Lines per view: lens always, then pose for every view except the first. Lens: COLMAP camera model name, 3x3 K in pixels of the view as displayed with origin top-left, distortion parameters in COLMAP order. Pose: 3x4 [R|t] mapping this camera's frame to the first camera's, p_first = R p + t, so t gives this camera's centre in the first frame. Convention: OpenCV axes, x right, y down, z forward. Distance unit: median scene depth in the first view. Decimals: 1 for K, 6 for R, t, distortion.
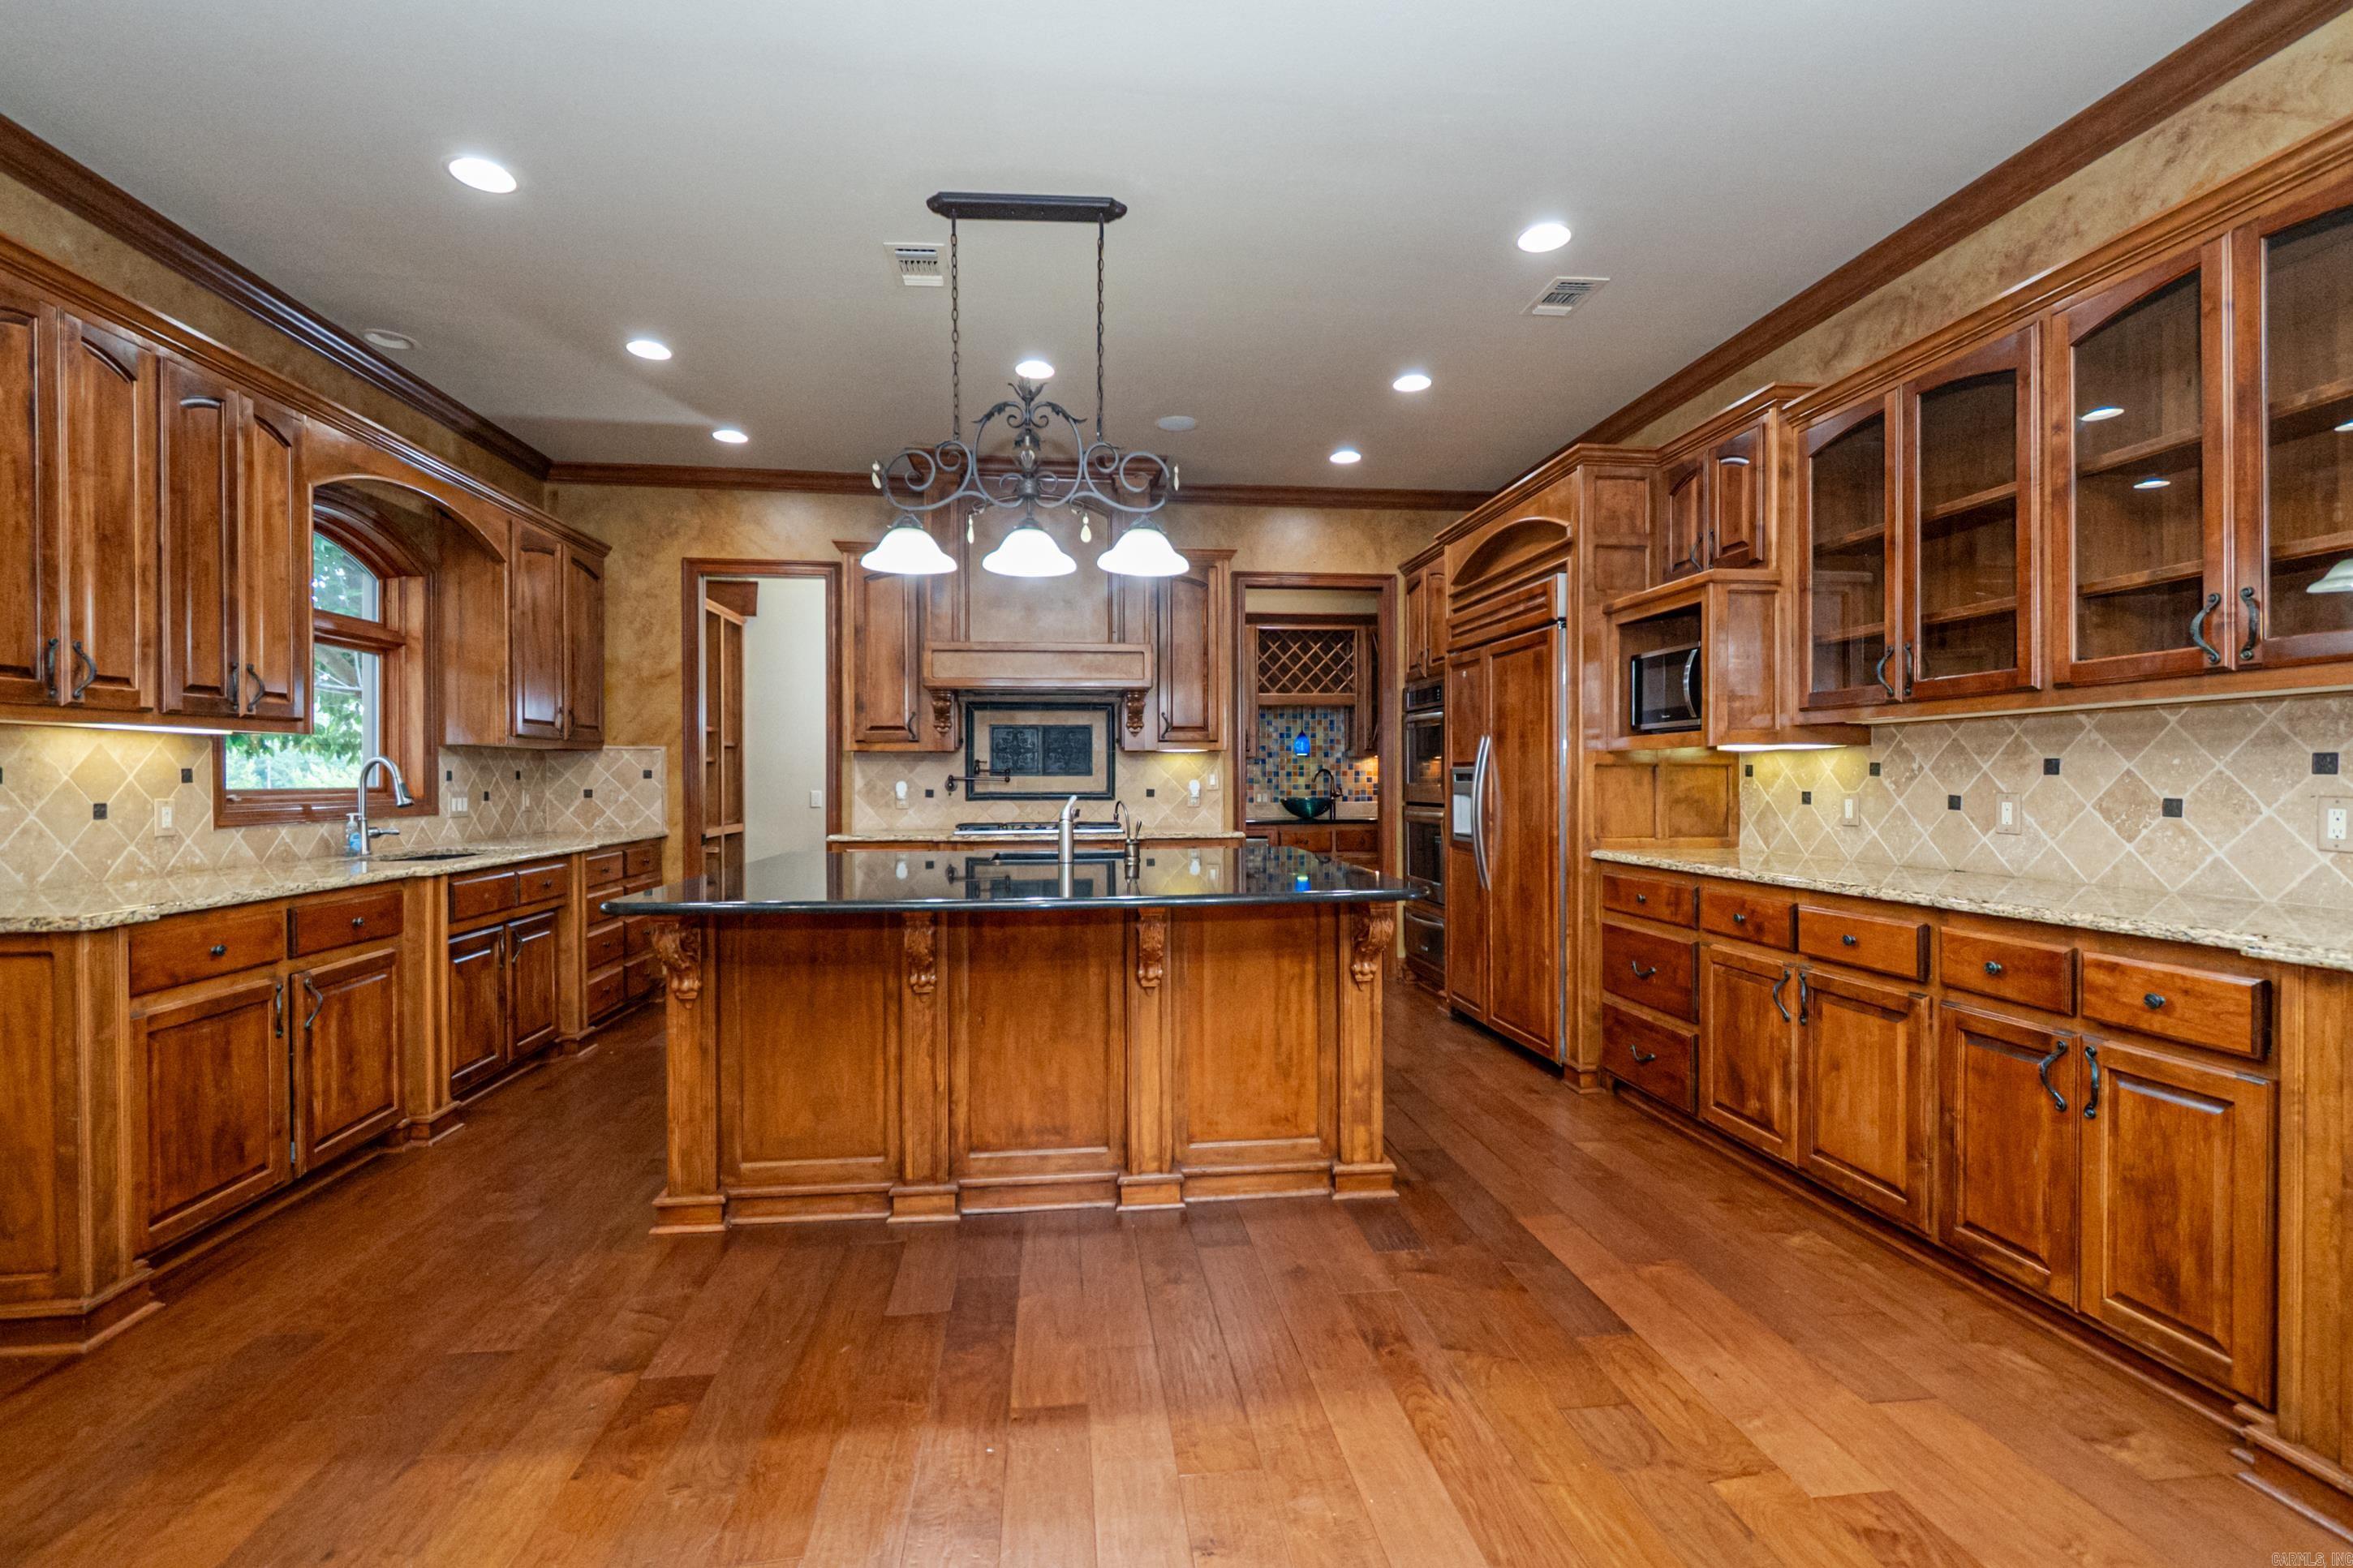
lens RADIAL K [[1042.5, 0, 1185.8], [0, 1042.5, 787.3], [0, 0, 1]] dist [-0.000282, -0.000753]
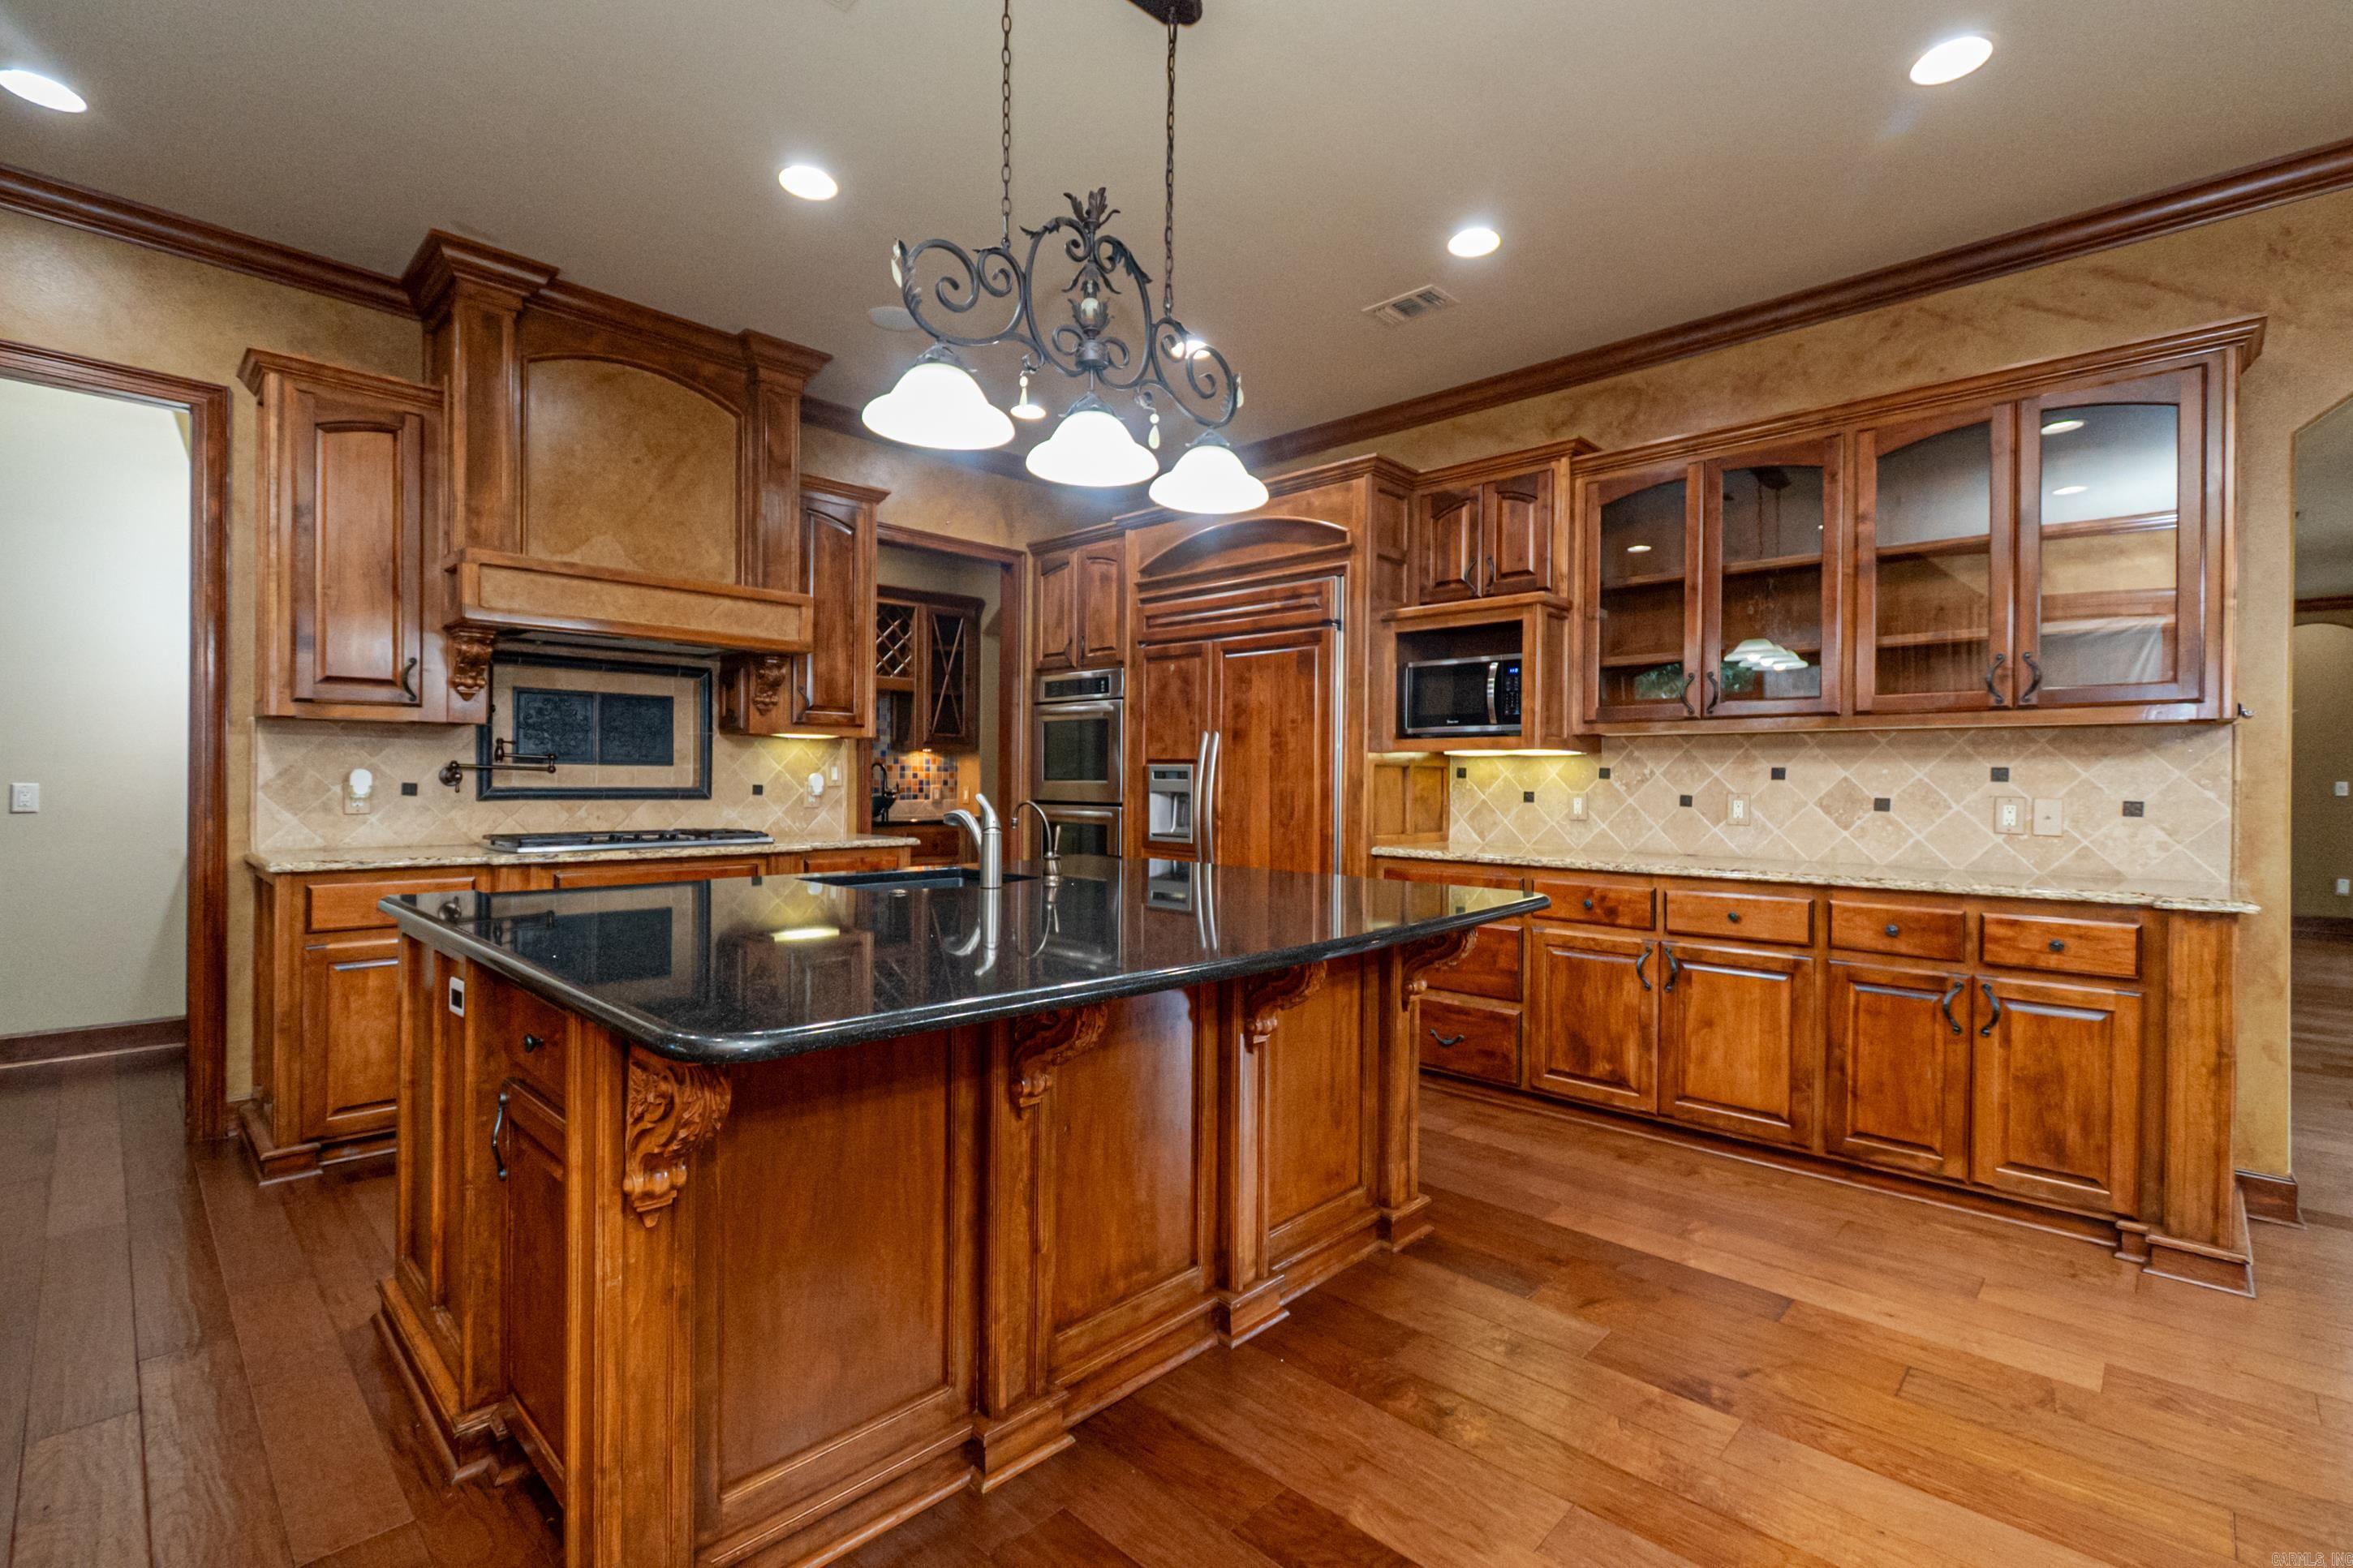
lens RADIAL K [[1033.7, 0, 1177.7], [0, 1033.7, 787.5], [0, 0, 1]] dist [0.002540, -0.000182]
pose [[0.777977, 0.005425, 0.628269, -0.538134], [-0.007238, 0.999974, 0.000328, 0.002412], [-0.628251, -0.004802, 0.777996, 0.424095]]
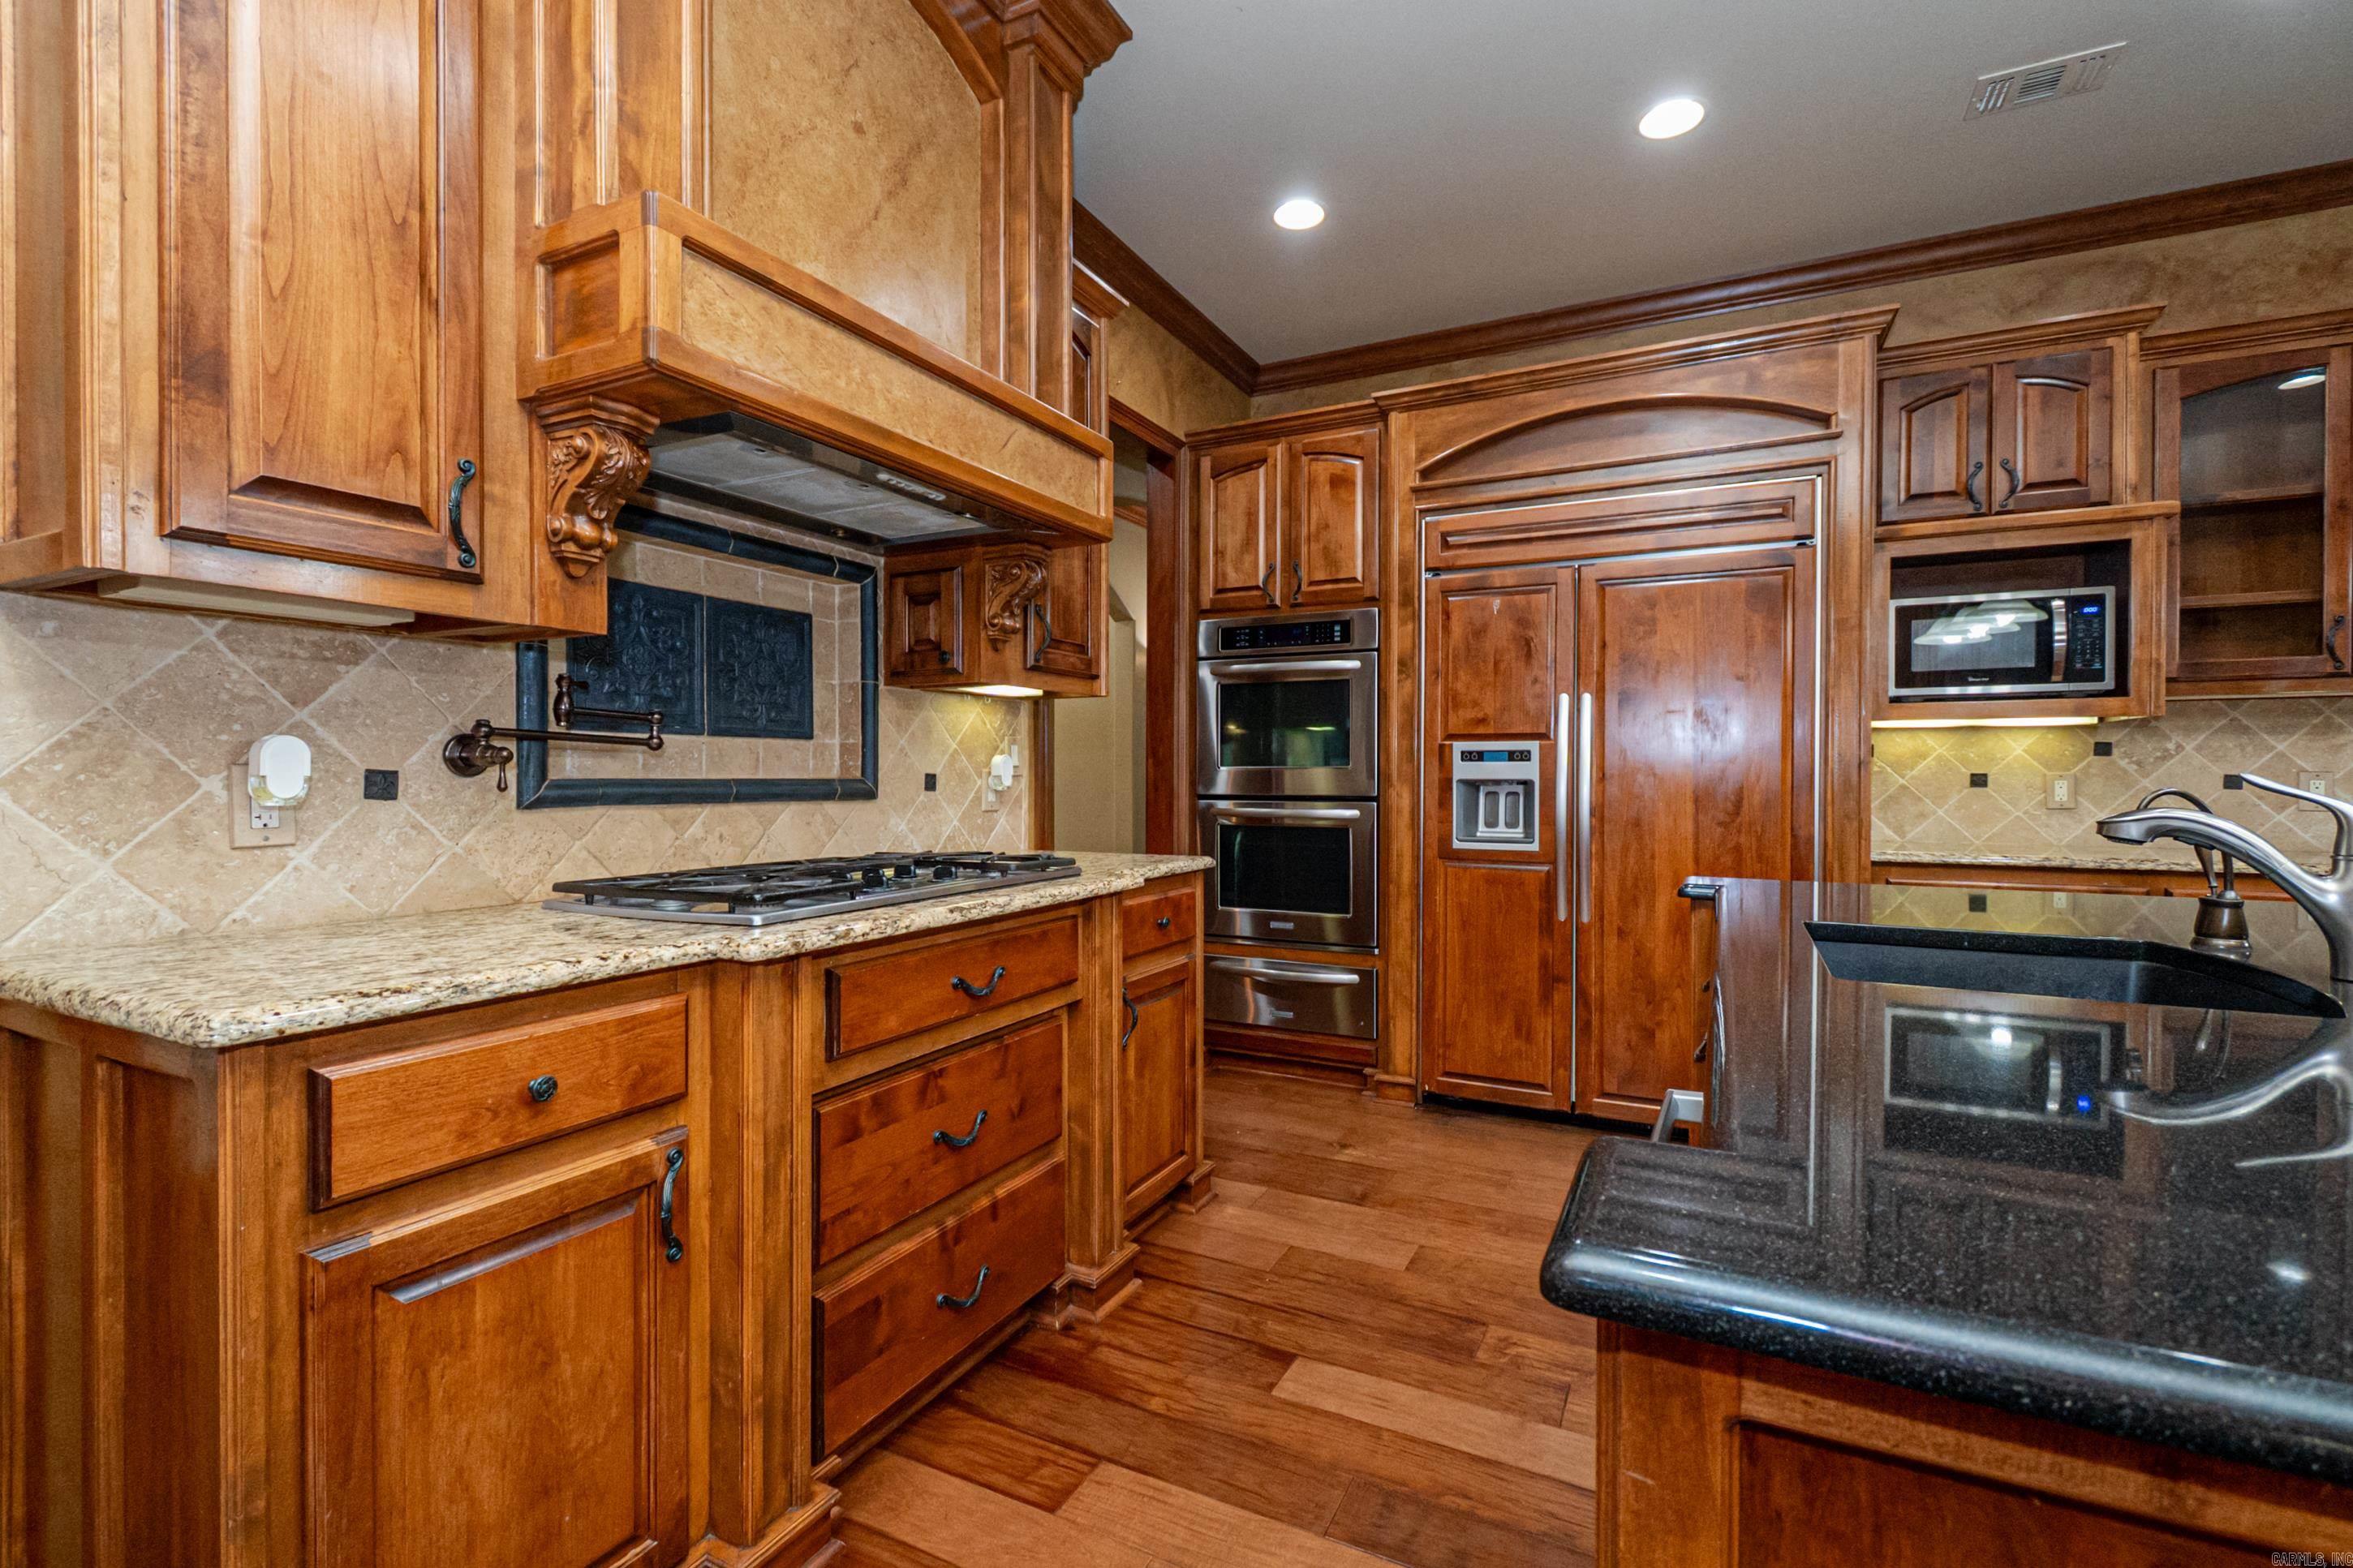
lens RADIAL K [[1041.5, 0, 1172.5], [0, 1041.5, 784.8], [0, 0, 1]] dist [-0.001040, -0.000607]
pose [[0.565571, -0.004218, 0.824689, -0.683041], [0.003256, 0.999991, 0.002881, 0.011142], [-0.824693, 0.001056, 0.565579, 1.308666]]
